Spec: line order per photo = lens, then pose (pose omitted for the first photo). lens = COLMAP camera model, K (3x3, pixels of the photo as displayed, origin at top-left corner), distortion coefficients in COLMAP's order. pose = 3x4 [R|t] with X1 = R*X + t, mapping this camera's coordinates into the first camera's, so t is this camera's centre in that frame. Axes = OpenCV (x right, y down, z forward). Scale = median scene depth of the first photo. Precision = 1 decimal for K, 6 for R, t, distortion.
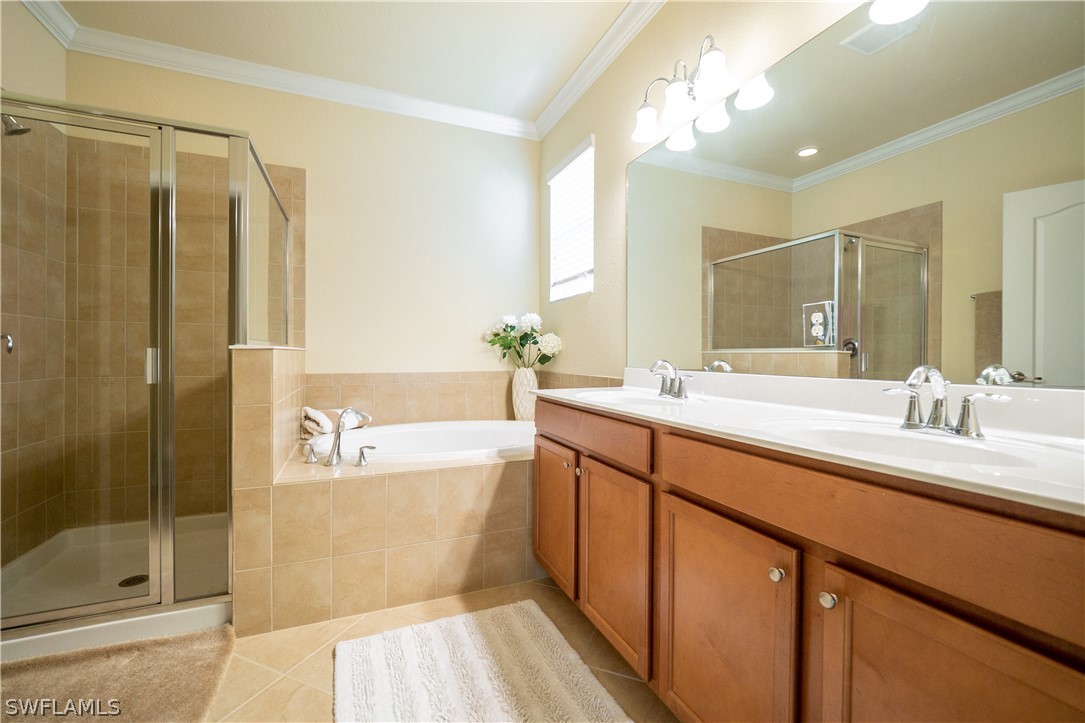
lens RADIAL K [[448.6, 0, 542.5], [0, 448.6, 361.5], [0, 0, 1]] dist [-0.000086, -0.000151]
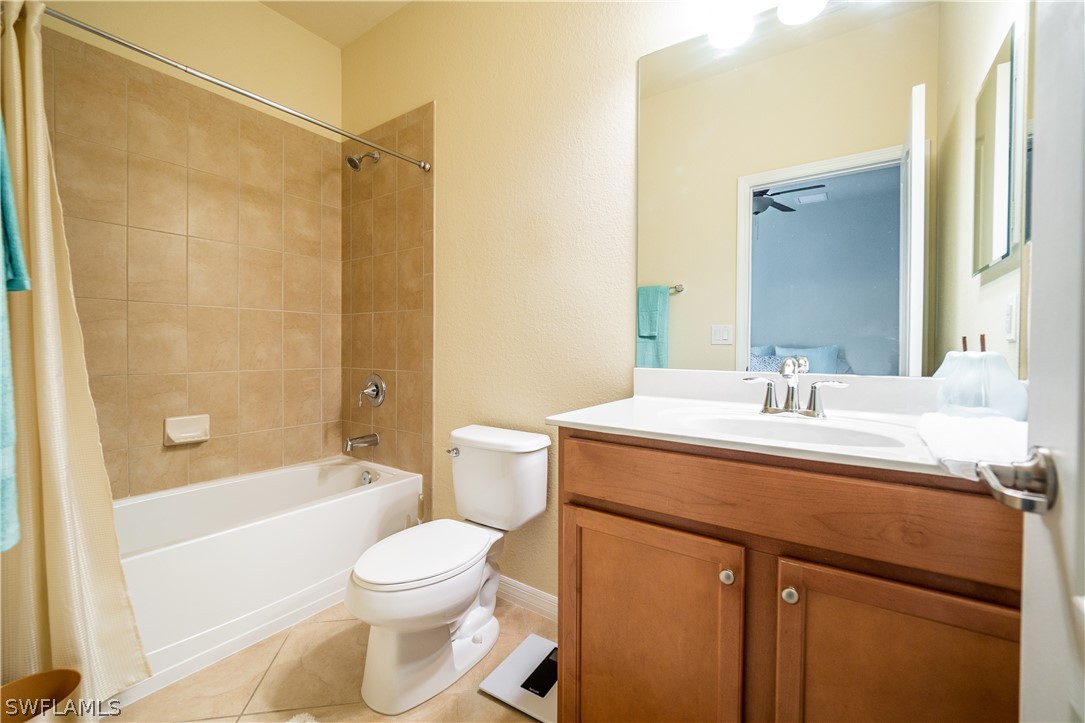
lens RADIAL K [[448.6, 0, 542.5], [0, 448.6, 361.5], [0, 0, 1]] dist [-0.000086, -0.000151]
pose [[0.837950, -0.018173, 0.545444, -0.318674], [0.001552, 0.999521, 0.030919, -0.021832], [-0.545745, -0.025062, 0.837577, 0.378445]]
